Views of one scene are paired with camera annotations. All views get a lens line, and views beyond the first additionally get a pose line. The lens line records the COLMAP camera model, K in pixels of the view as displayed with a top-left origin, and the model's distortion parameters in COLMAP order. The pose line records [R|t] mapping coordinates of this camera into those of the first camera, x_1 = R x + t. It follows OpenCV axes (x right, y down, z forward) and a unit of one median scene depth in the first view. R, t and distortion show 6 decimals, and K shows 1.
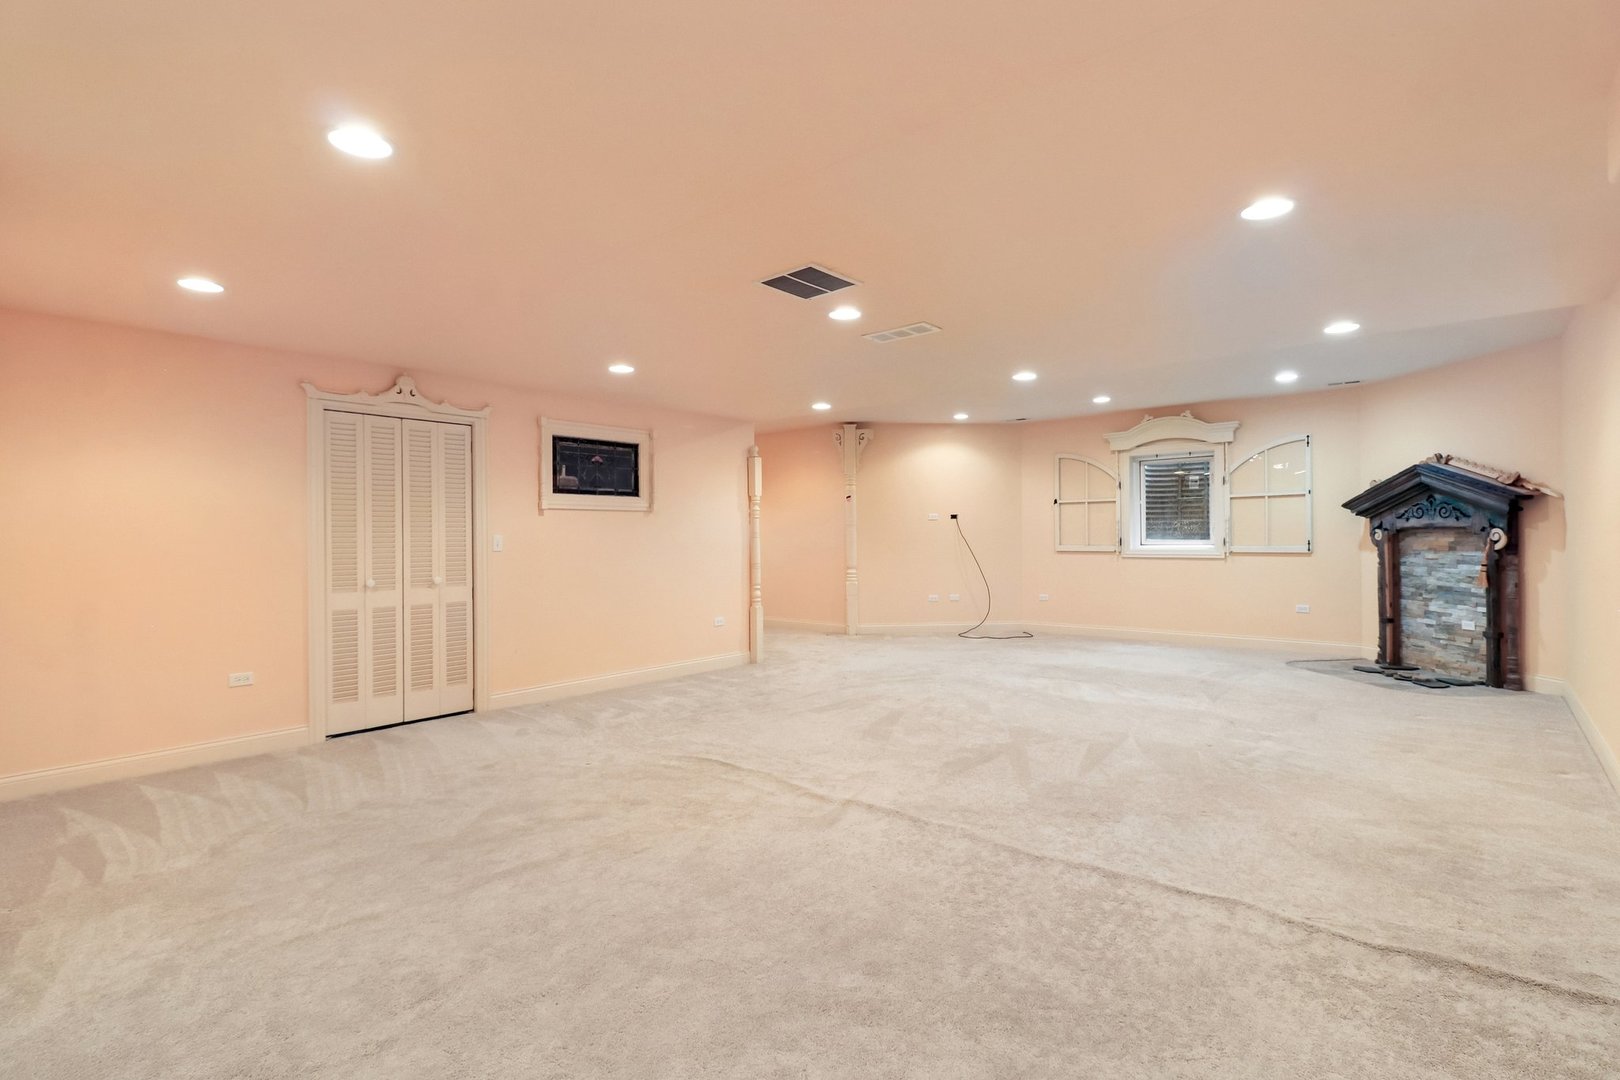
lens RADIAL K [[759.6, 0, 811.3], [0, 759.6, 534.0], [0, 0, 1]] dist [0.005925, -0.004447]
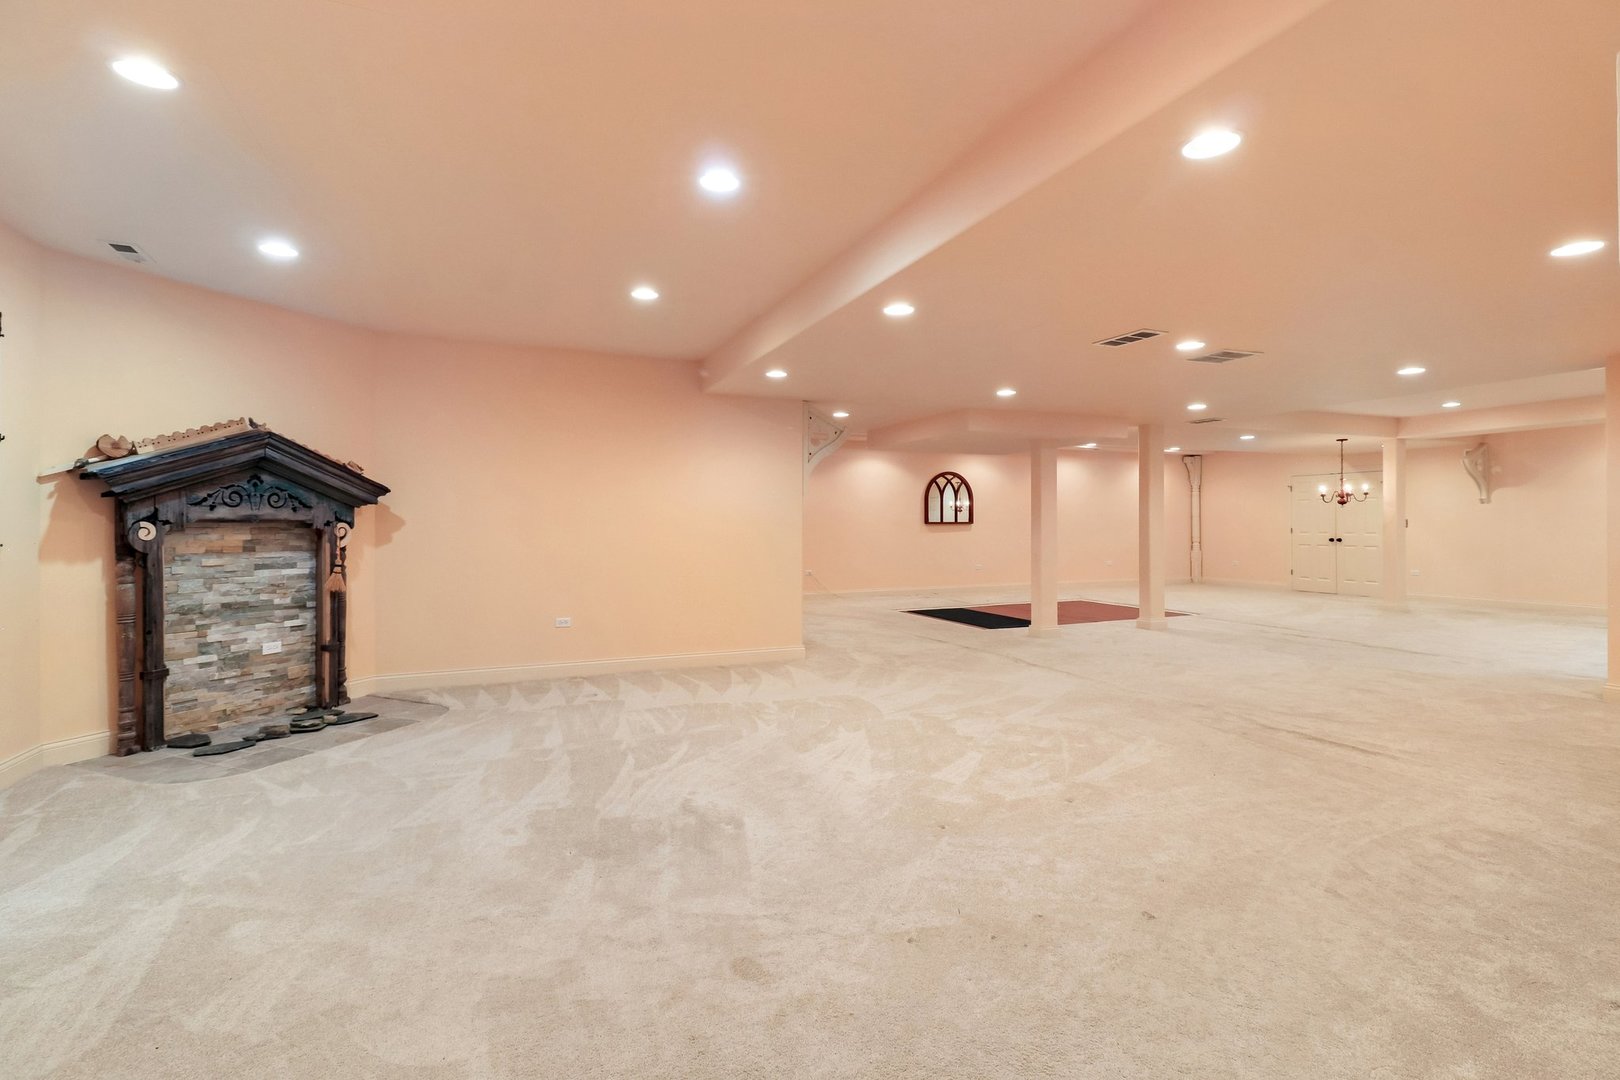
lens RADIAL K [[759.6, 0, 805.6], [0, 759.6, 526.5], [0, 0, 1]] dist [0.005925, -0.004447]
pose [[-0.893826, 0.008585, 0.448331, 0.029846], [0.007590, 0.999963, -0.004017, 0.003933], [-0.448349, -0.000188, -0.893859, 1.391318]]
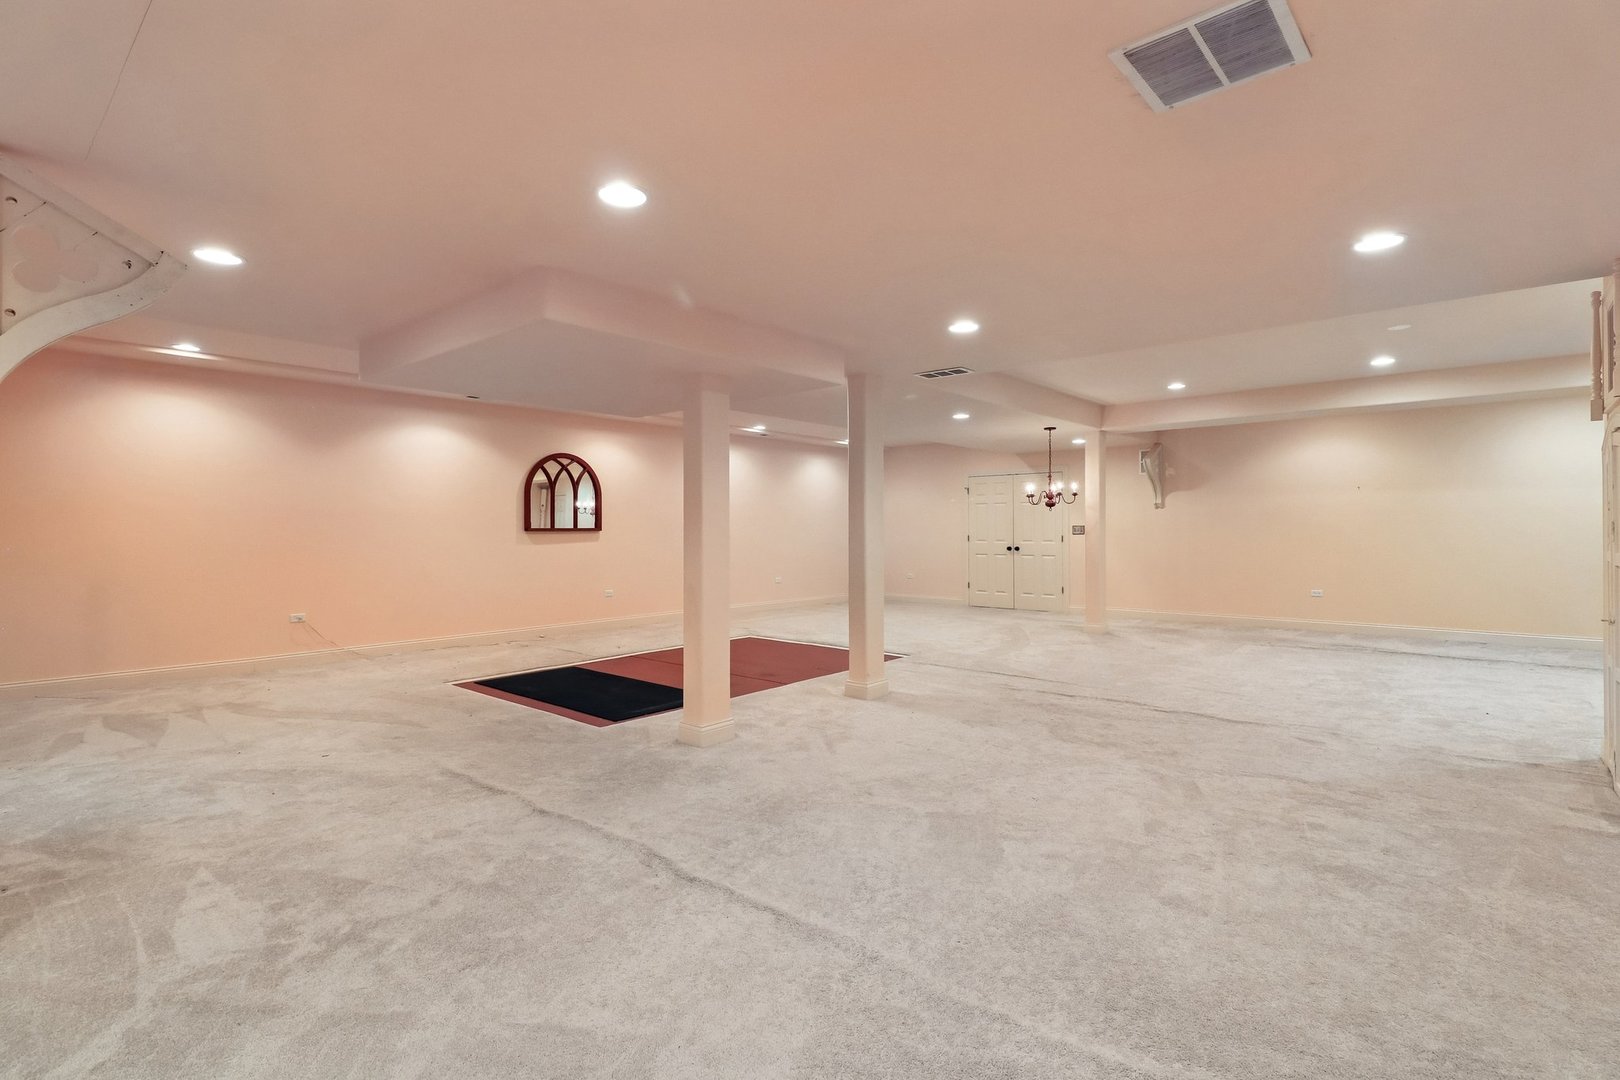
lens RADIAL K [[759.6, 0, 813.0], [0, 759.6, 529.8], [0, 0, 1]] dist [0.005925, -0.004447]
pose [[-0.999919, 0.011235, 0.005935, 0.141120], [0.011199, 0.999919, -0.006060, 0.002665], [-0.006002, -0.005993, -0.999964, 0.772934]]
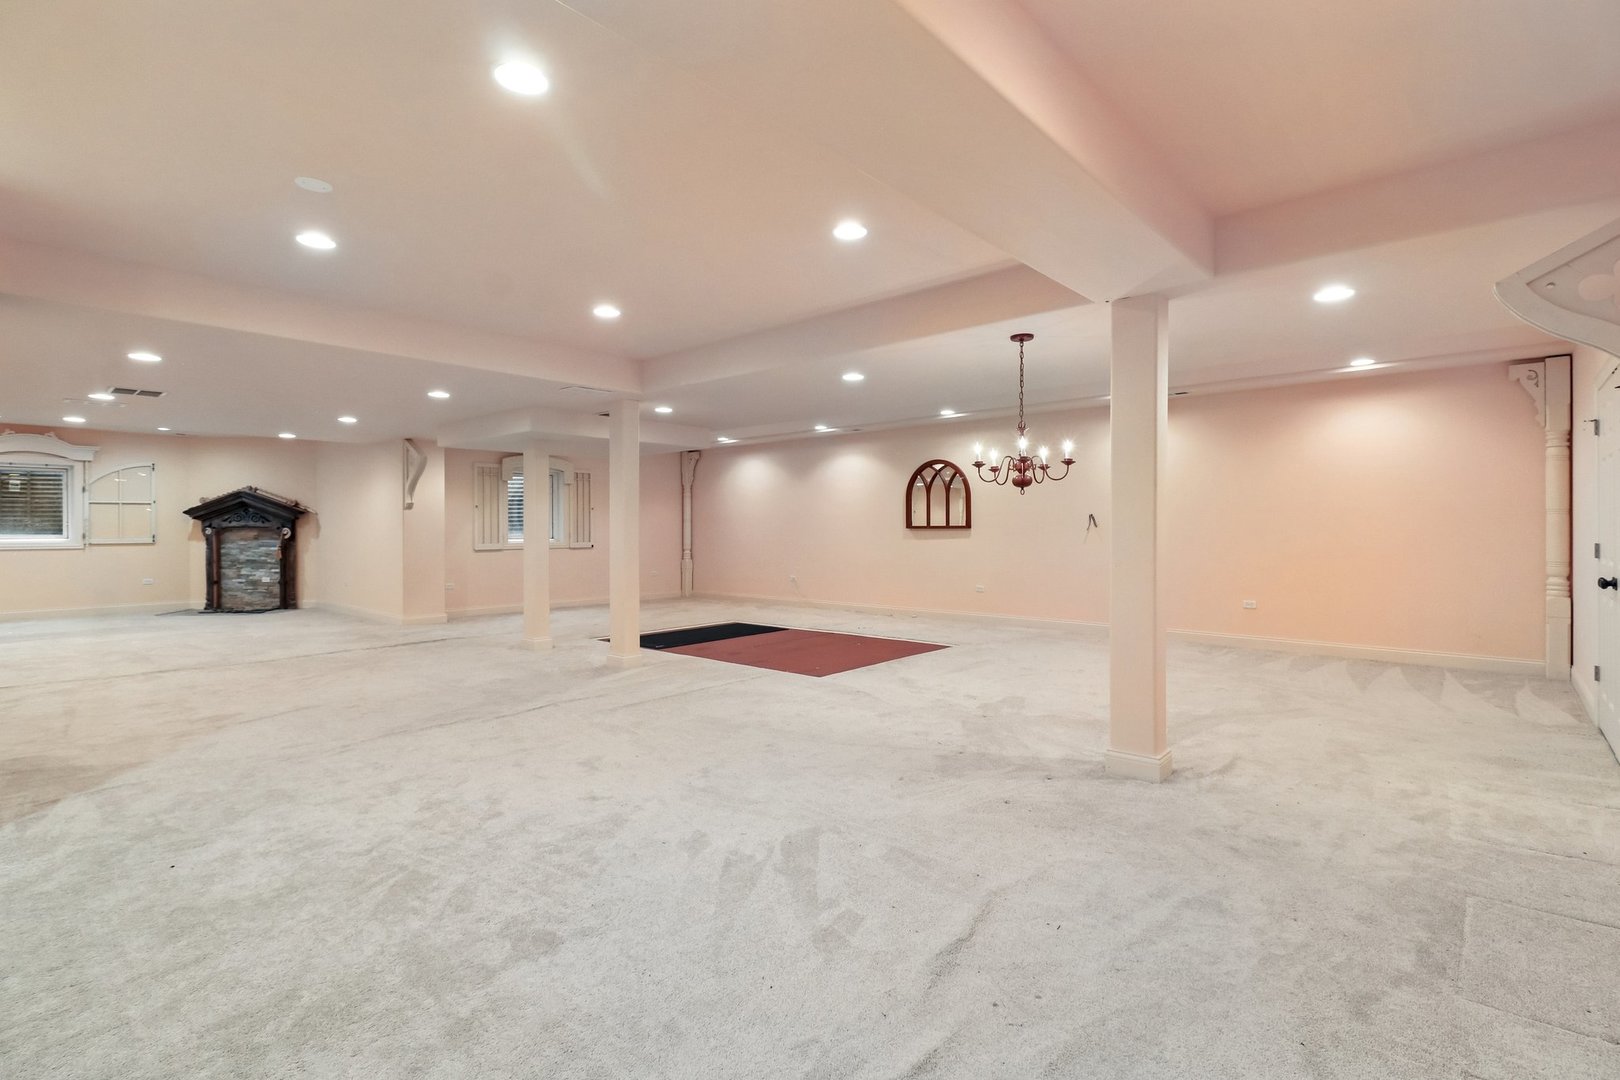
lens RADIAL K [[759.6, 0, 824.4], [0, 759.6, 533.3], [0, 0, 1]] dist [0.005925, -0.004447]
pose [[0.007787, -0.000106, 0.999970, -0.949394], [-0.003125, 0.999995, 0.000130, 0.001893], [-0.999965, -0.003126, 0.007787, -0.365629]]
